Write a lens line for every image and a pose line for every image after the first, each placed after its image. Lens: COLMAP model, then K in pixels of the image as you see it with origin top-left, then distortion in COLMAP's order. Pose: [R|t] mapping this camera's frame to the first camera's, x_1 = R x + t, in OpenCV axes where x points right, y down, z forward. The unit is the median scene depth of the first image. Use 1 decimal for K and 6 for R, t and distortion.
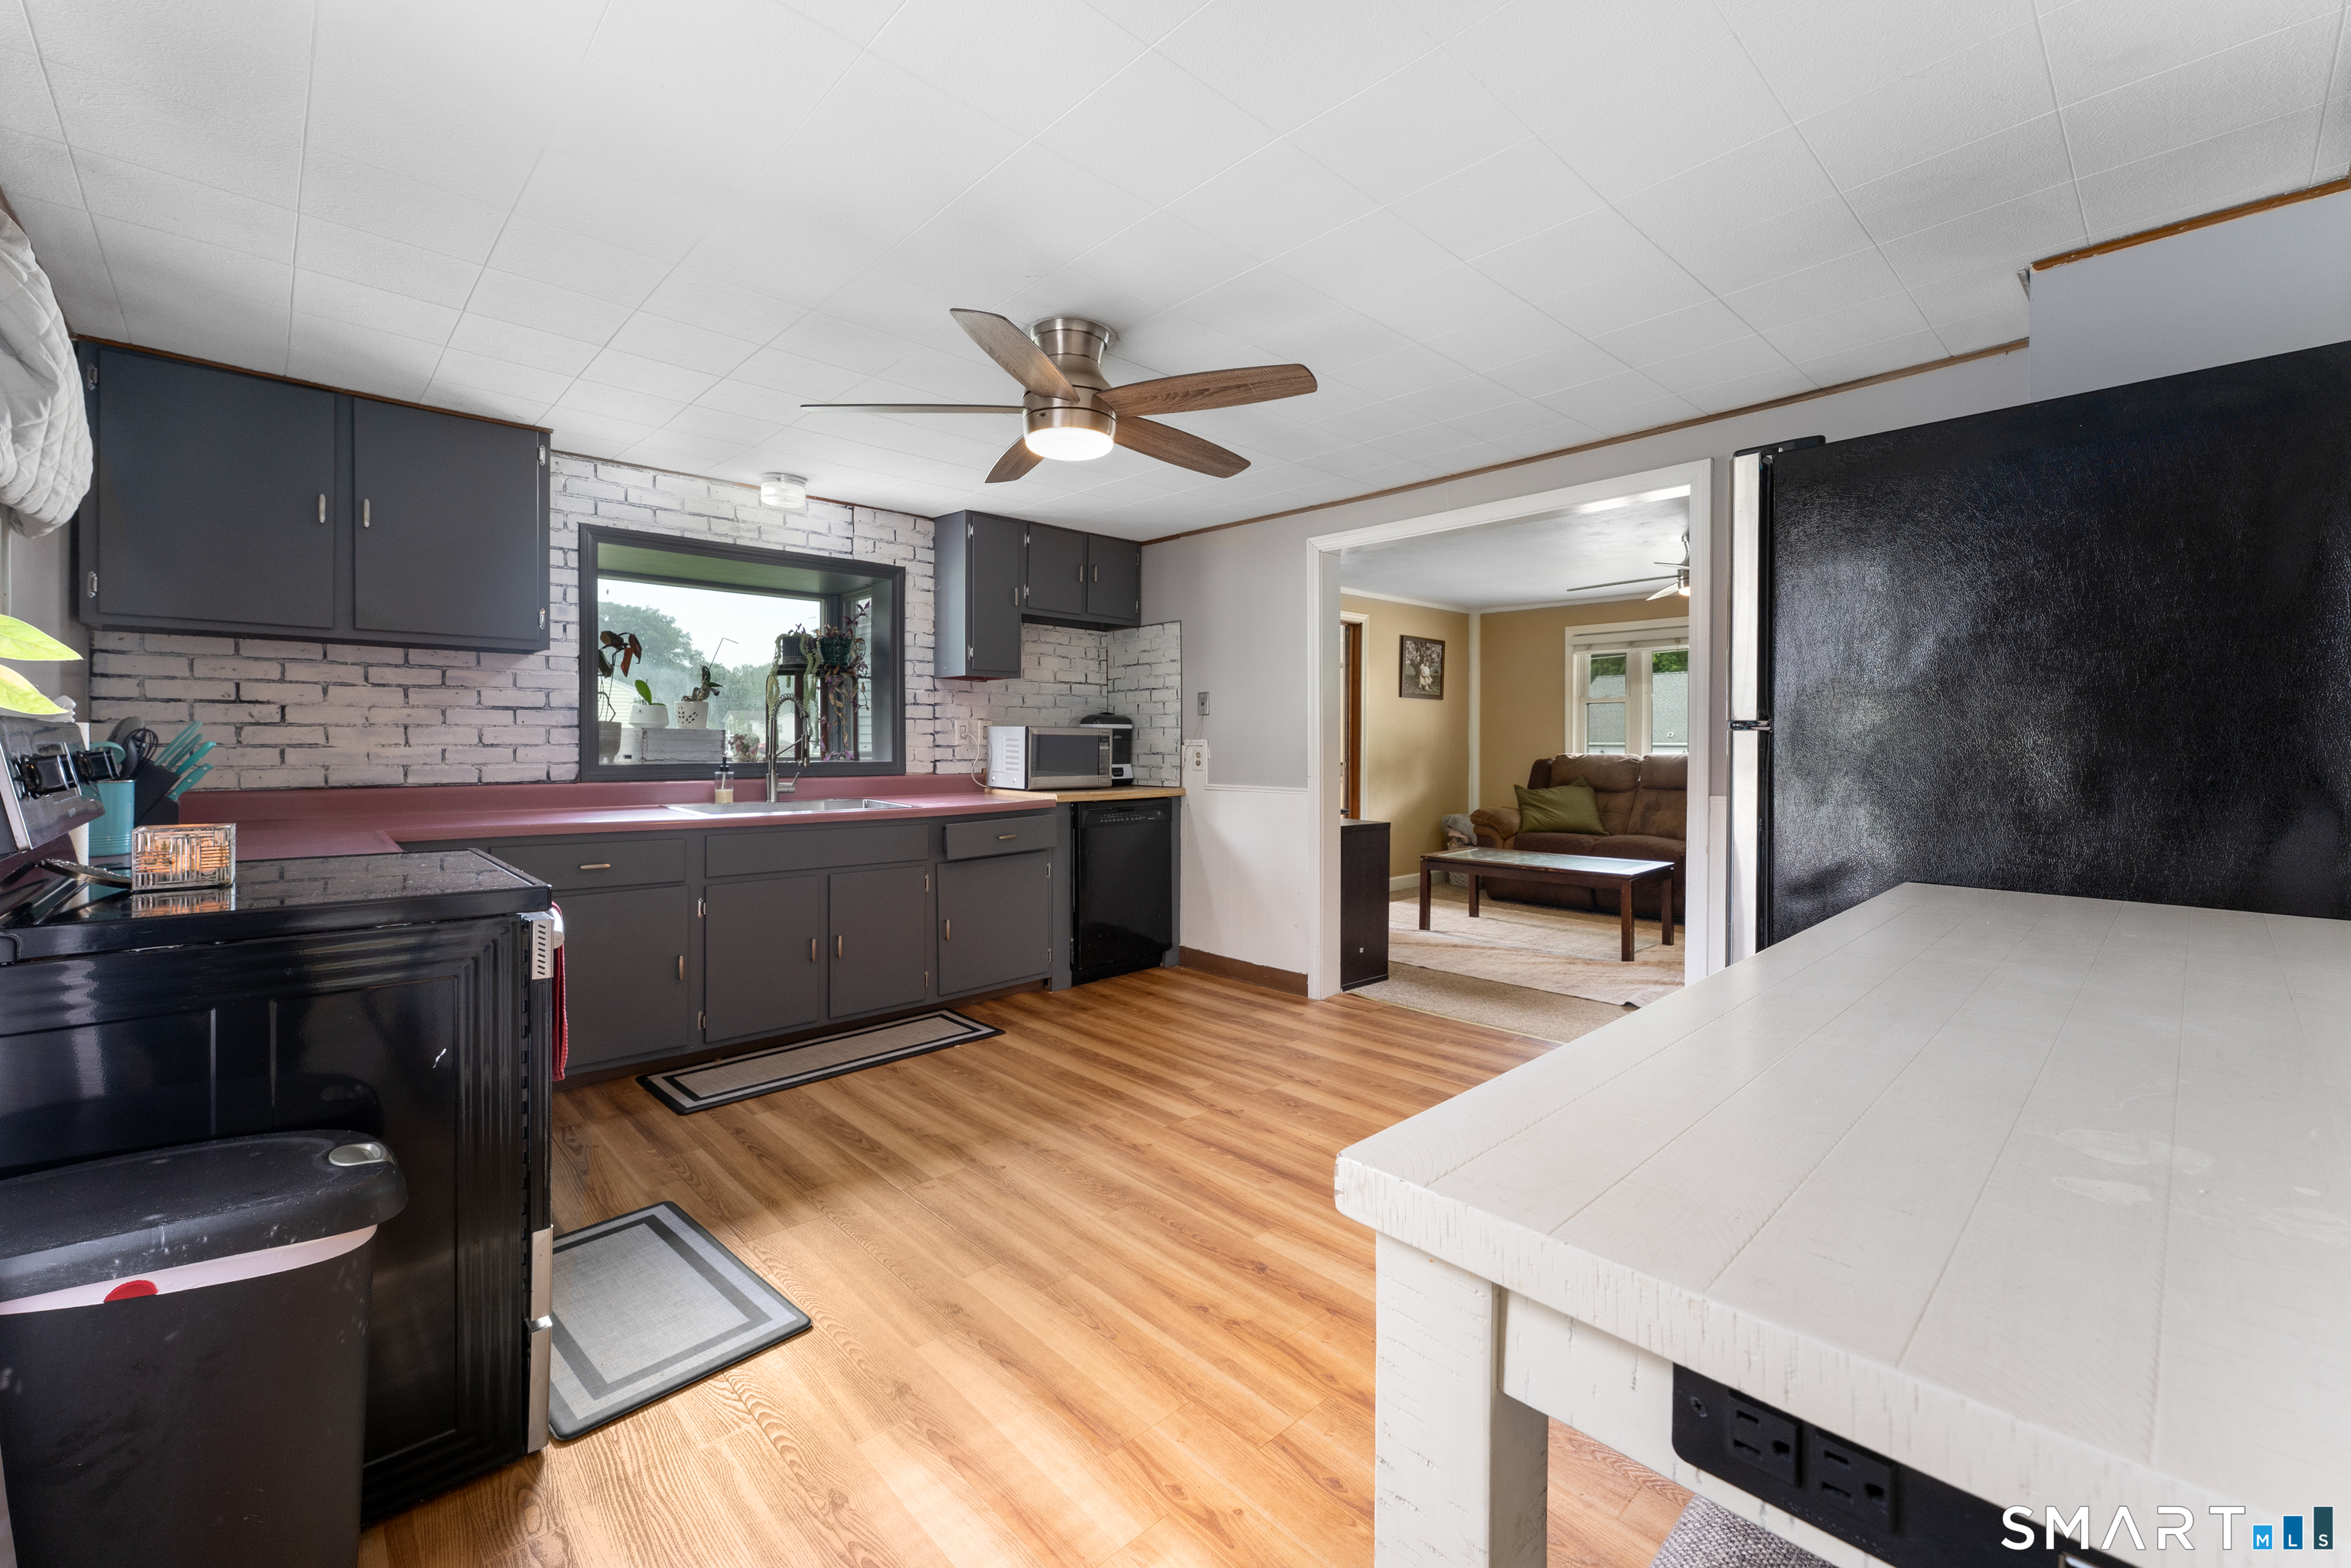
lens RADIAL K [[958.3, 0, 1166.1], [0, 958.3, 748.5], [0, 0, 1]] dist [0.002997, -0.000354]
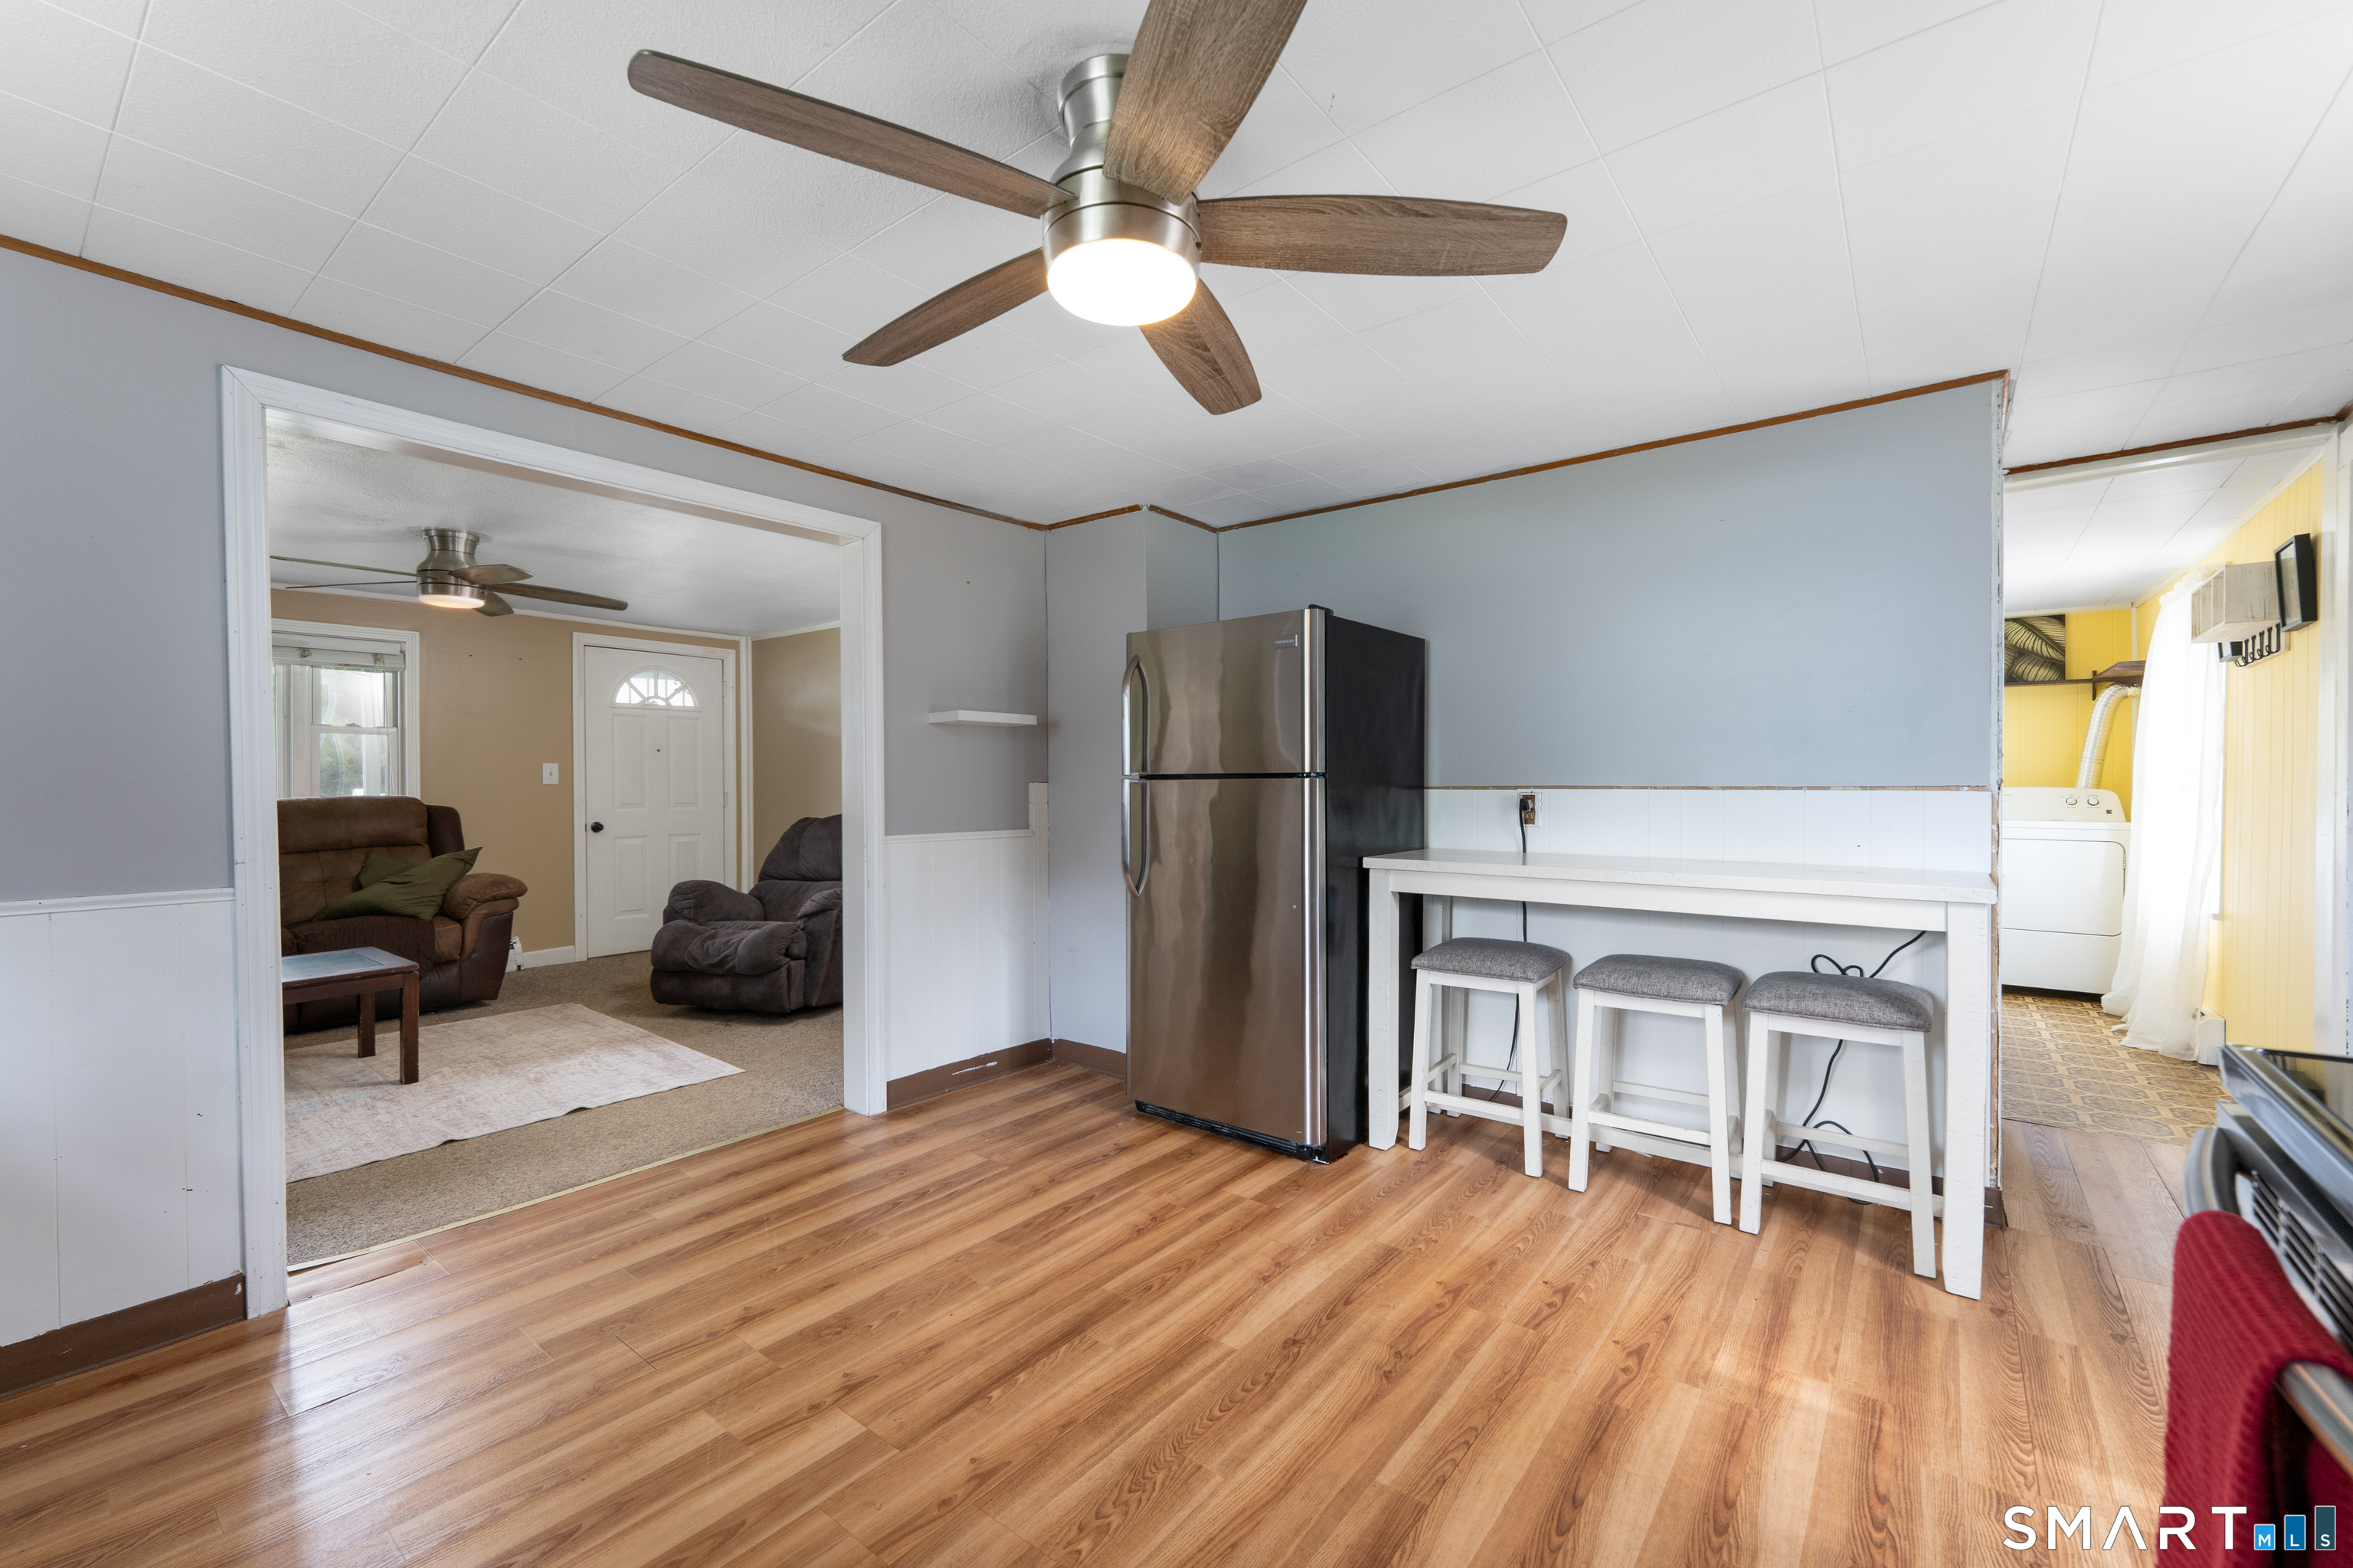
lens RADIAL K [[959.1, 0, 1162.6], [0, 959.1, 792.9], [0, 0, 1]] dist [0.002997, -0.000354]
pose [[-0.145855, -0.011319, 0.989241, -0.249072], [0.009772, 0.999869, 0.012882, -0.004919], [-0.989258, 0.011546, -0.145725, 0.384209]]
